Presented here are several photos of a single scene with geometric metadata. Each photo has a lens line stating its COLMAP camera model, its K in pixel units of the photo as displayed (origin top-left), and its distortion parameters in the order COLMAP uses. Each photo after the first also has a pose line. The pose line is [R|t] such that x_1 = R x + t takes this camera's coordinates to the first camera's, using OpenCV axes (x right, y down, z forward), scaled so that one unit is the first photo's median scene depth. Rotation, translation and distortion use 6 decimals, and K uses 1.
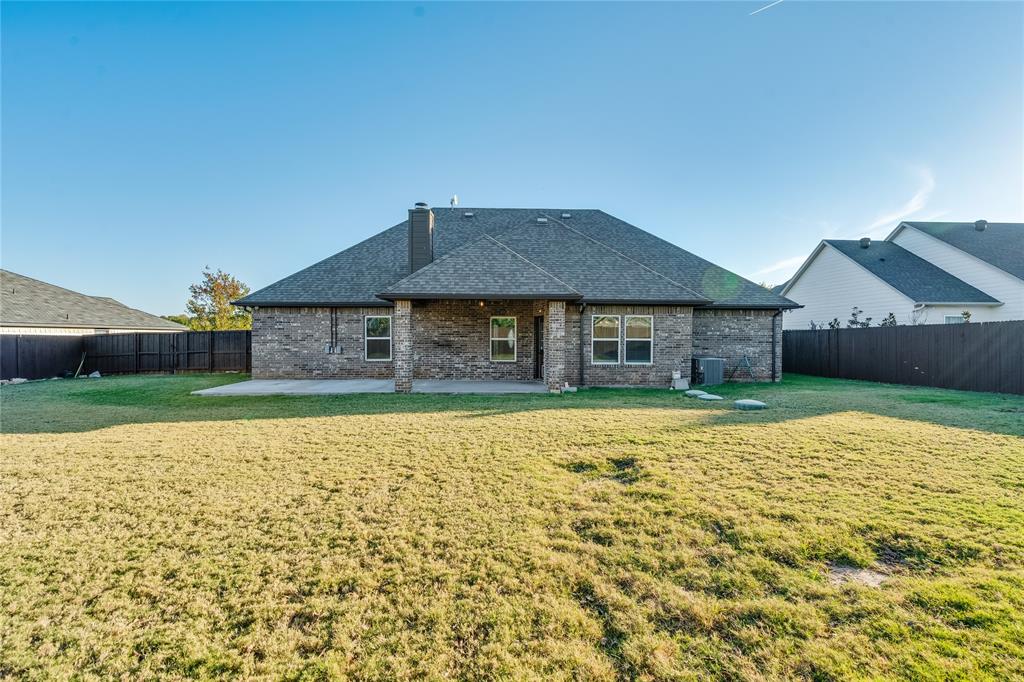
lens RADIAL K [[464.5, 0, 513.1], [0, 464.5, 343.5], [0, 0, 1]] dist [-0.003143, 0.000433]
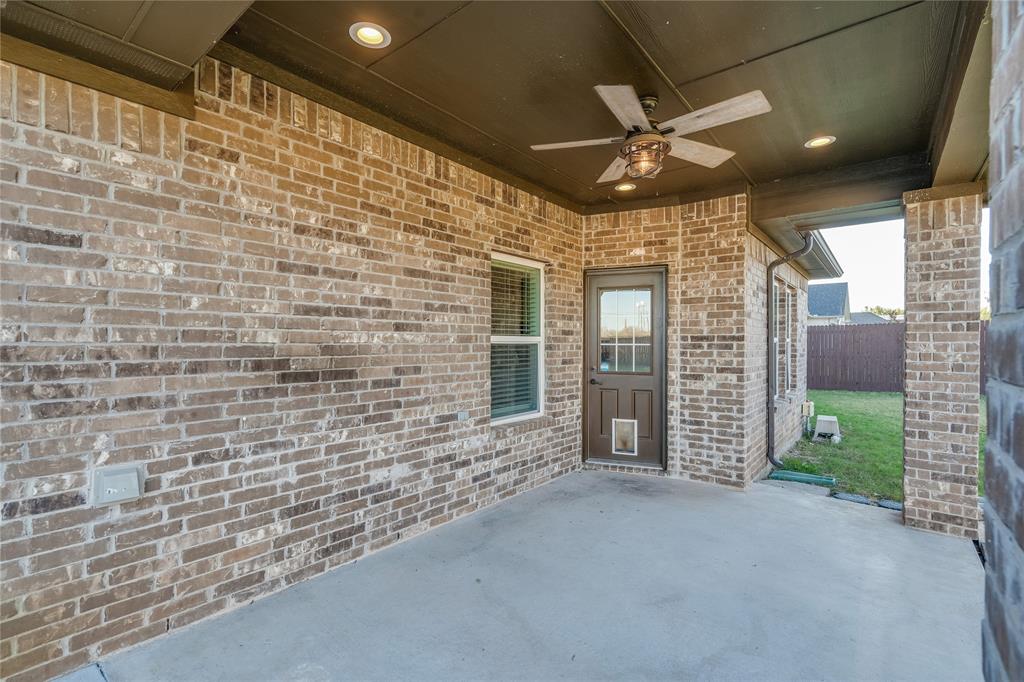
lens RADIAL K [[464.5, 0, 513.1], [0, 464.5, 343.5], [0, 0, 1]] dist [-0.003143, 0.000433]
pose [[0.648046, -0.005029, 0.761584, -0.232474], [0.013341, 0.999900, -0.004749, -0.006008], [-0.761484, 0.013238, 0.648049, 0.832477]]
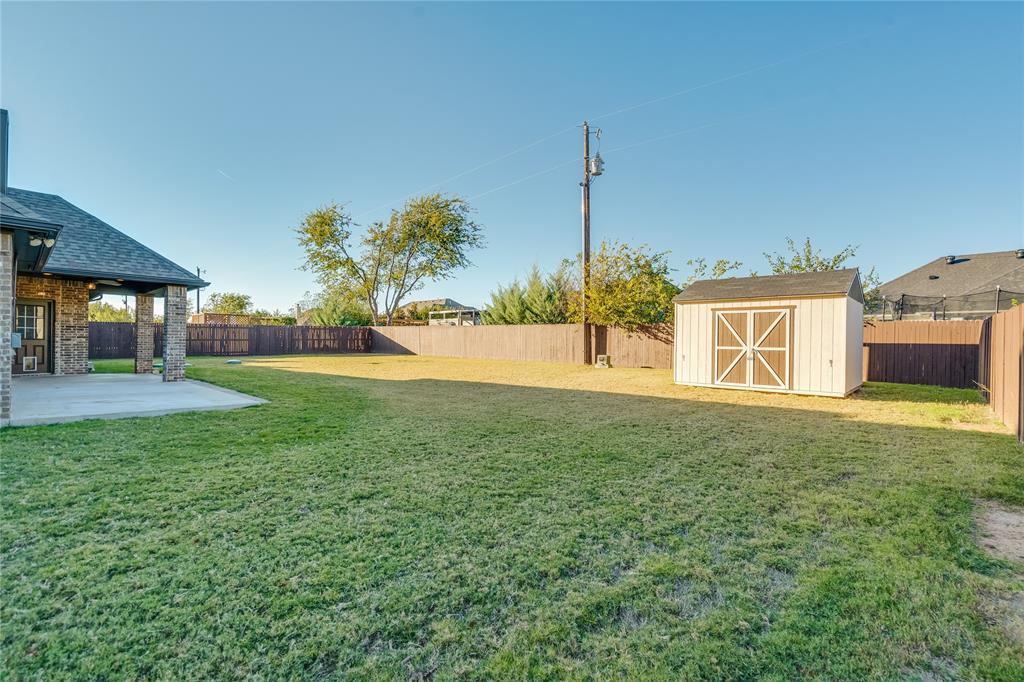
lens RADIAL K [[464.5, 0, 513.1], [0, 464.5, 343.5], [0, 0, 1]] dist [-0.003143, 0.000433]
pose [[-0.719763, -0.012478, 0.694107, -1.131186], [-0.003762, 0.999894, 0.014074, 0.007196], [-0.694209, 0.007519, -0.719734, 0.979661]]
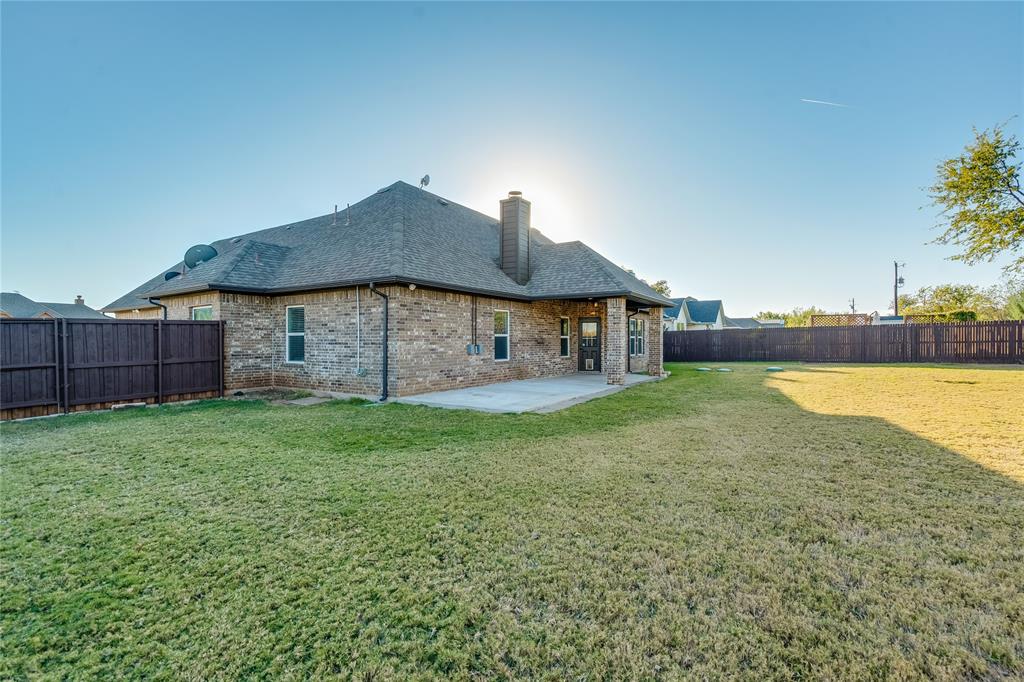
lens RADIAL K [[464.5, 0, 513.1], [0, 464.5, 343.5], [0, 0, 1]] dist [-0.003143, 0.000433]
pose [[0.553723, -0.007054, 0.832671, -1.004083], [0.017461, 0.999843, -0.003141, 0.007438], [-0.832518, 0.016279, 0.553759, 0.501034]]
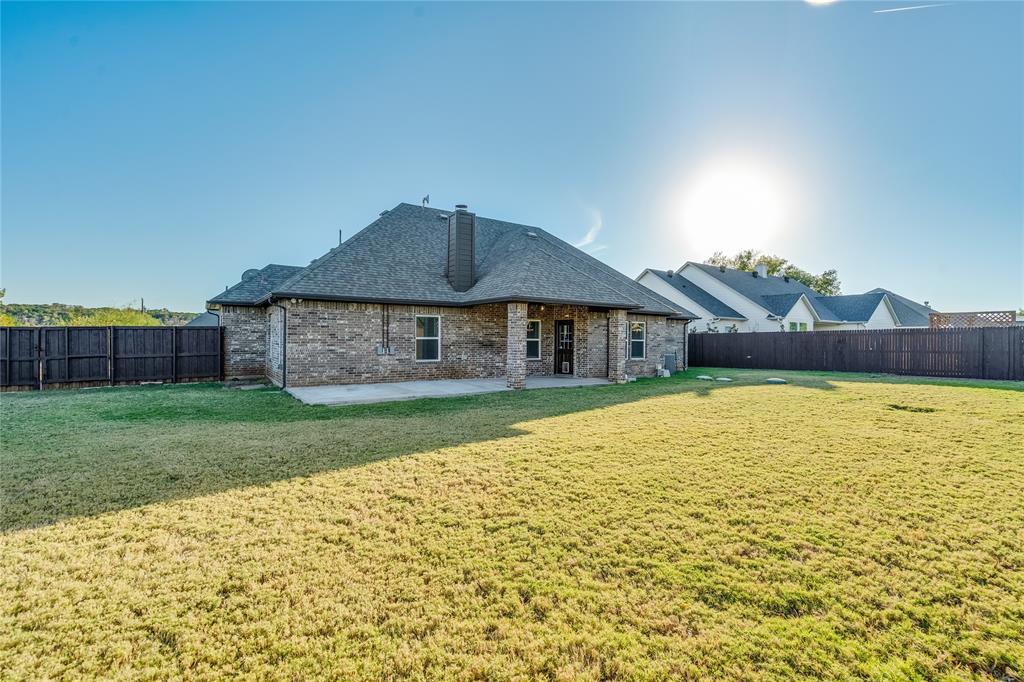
lens RADIAL K [[469.3, 0, 514.1], [0, 469.3, 337.3], [0, 0, 1]] dist [-0.005734, 0.000168]
pose [[0.838184, 0.006866, 0.545344, -0.673642], [0.001738, 0.999882, -0.015260, 0.002136], [-0.545384, 0.013738, 0.838074, 0.082760]]
